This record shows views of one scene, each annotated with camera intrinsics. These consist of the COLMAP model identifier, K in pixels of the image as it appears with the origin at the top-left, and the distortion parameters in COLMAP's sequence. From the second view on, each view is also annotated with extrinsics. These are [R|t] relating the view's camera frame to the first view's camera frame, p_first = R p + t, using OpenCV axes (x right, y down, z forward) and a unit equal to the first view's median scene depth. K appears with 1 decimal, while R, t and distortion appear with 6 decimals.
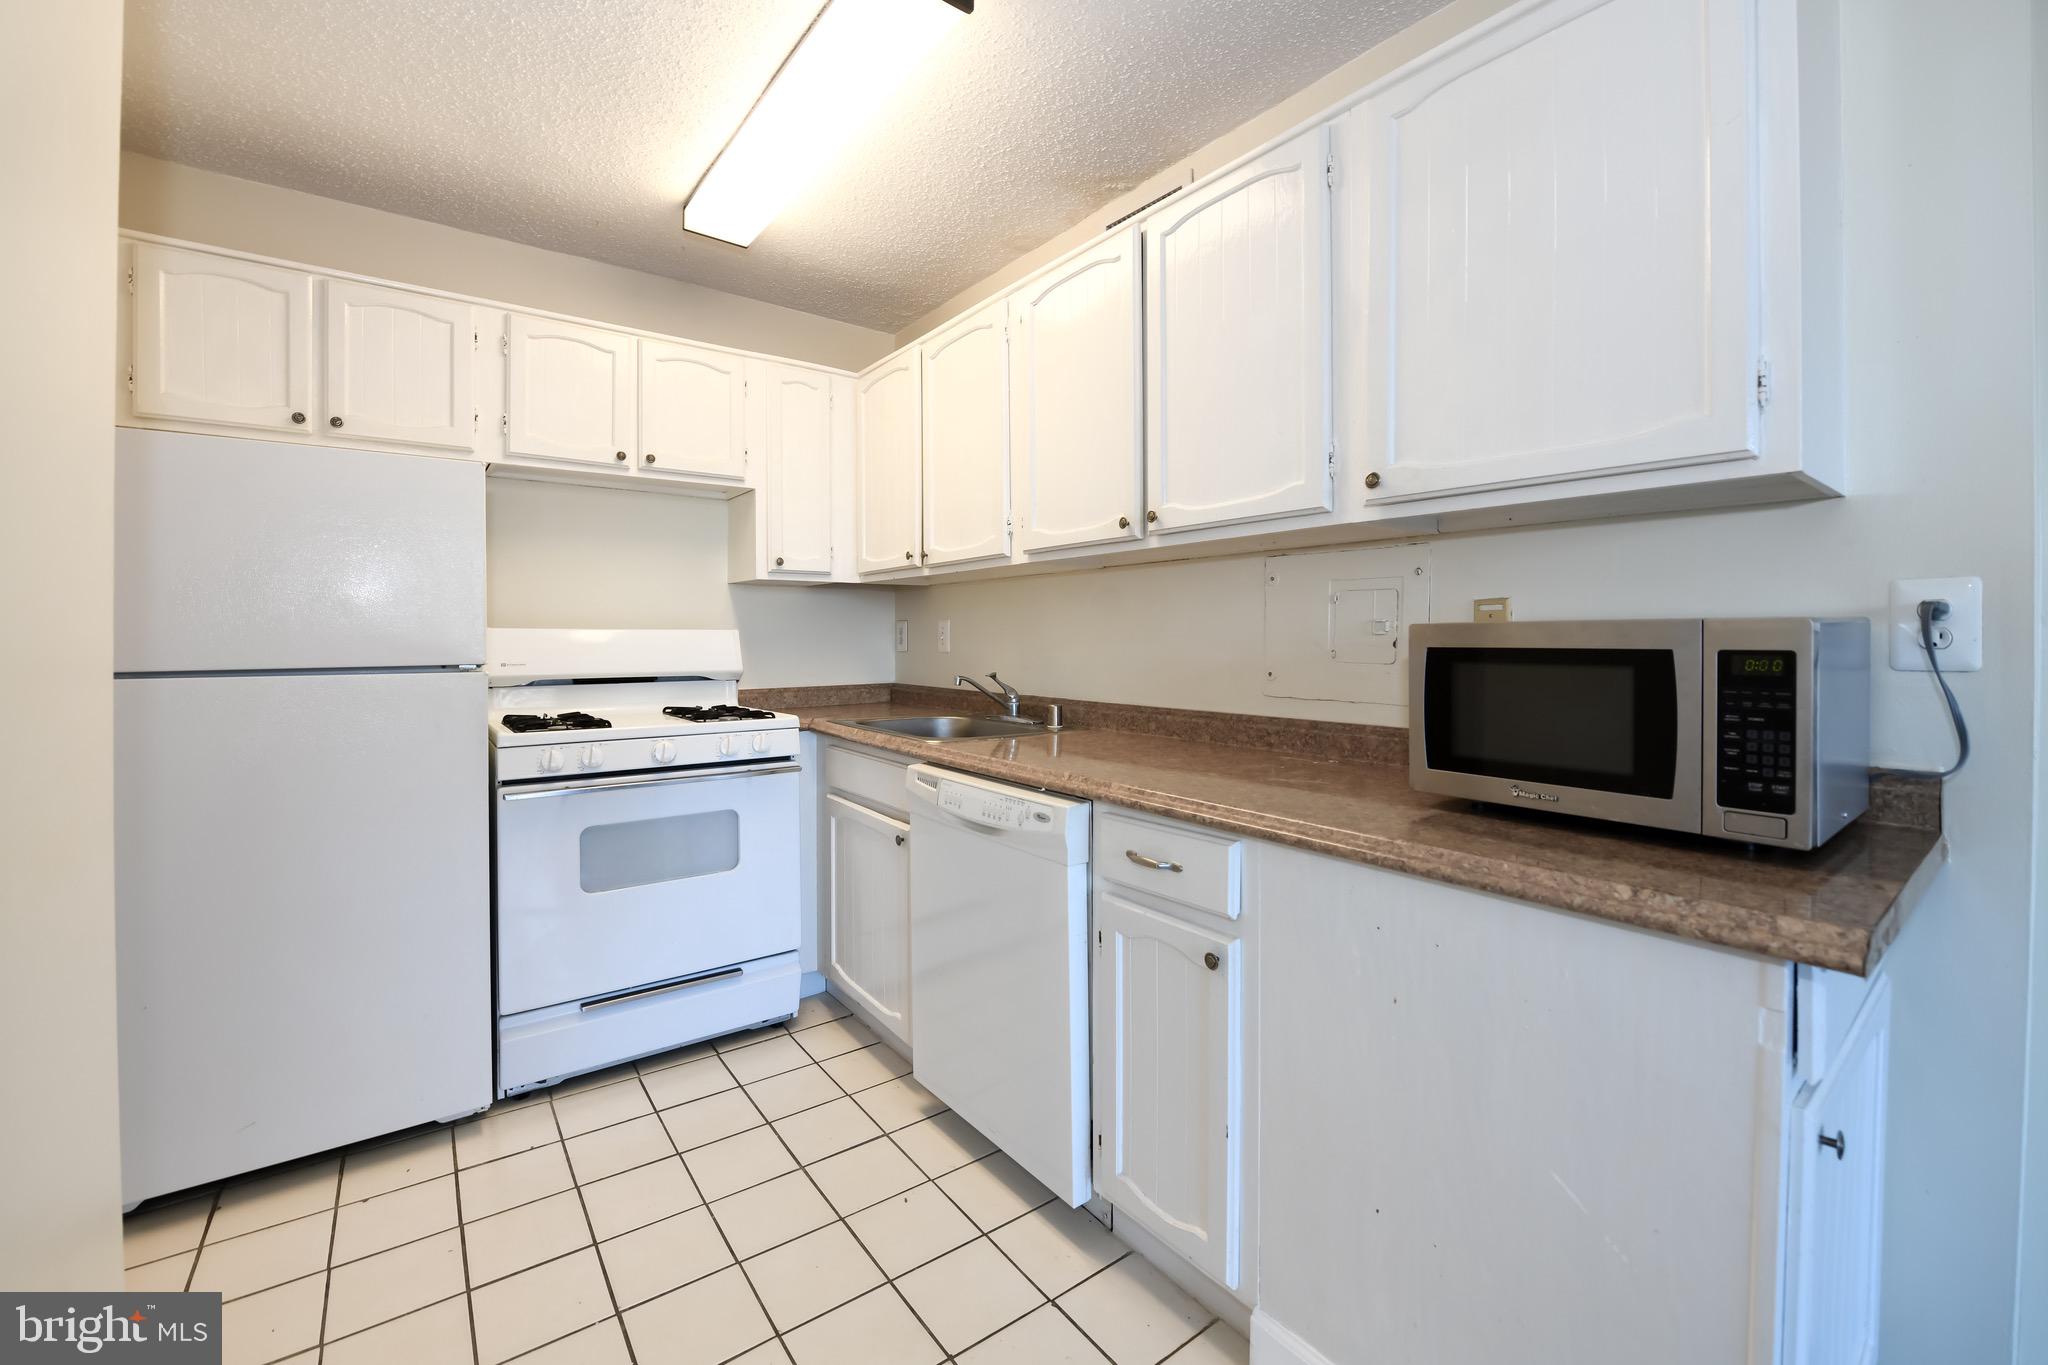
lens RADIAL K [[842.4, 0, 1020.8], [0, 842.4, 651.0], [0, 0, 1]] dist [-0.000986, -0.000188]
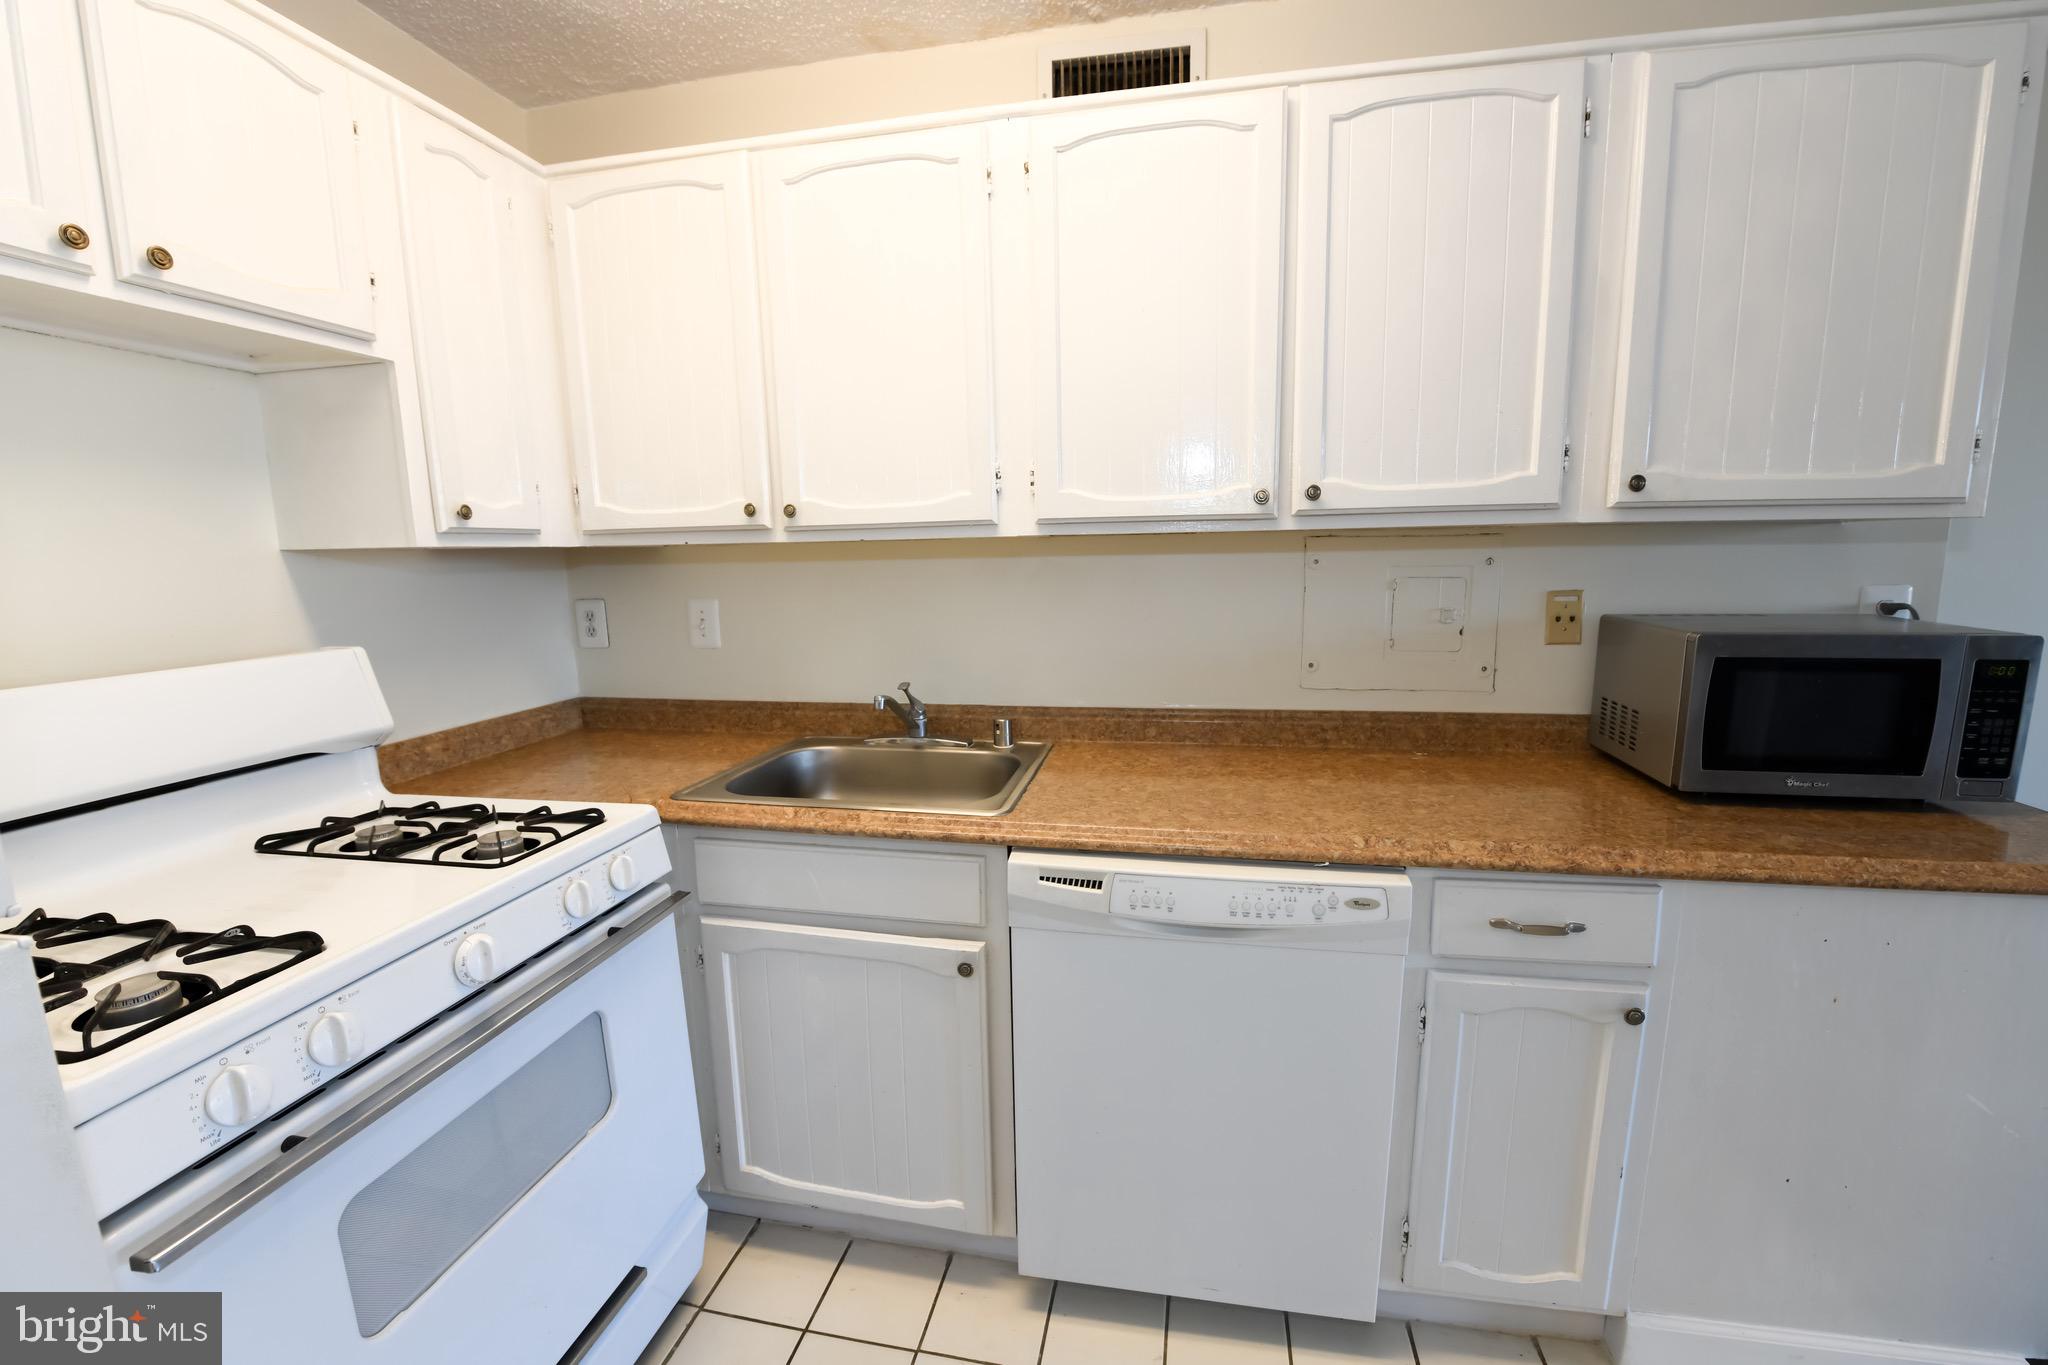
lens RADIAL K [[823.0, 0, 1024.0], [0, 823.0, 682.5], [0, 0, 1]] dist [-0.014700, -0.000629]
pose [[0.738730, -0.118752, 0.663457, -0.553659], [0.027549, 0.988854, 0.146320, -0.097024], [-0.673438, -0.089813, 0.733767, 0.562090]]
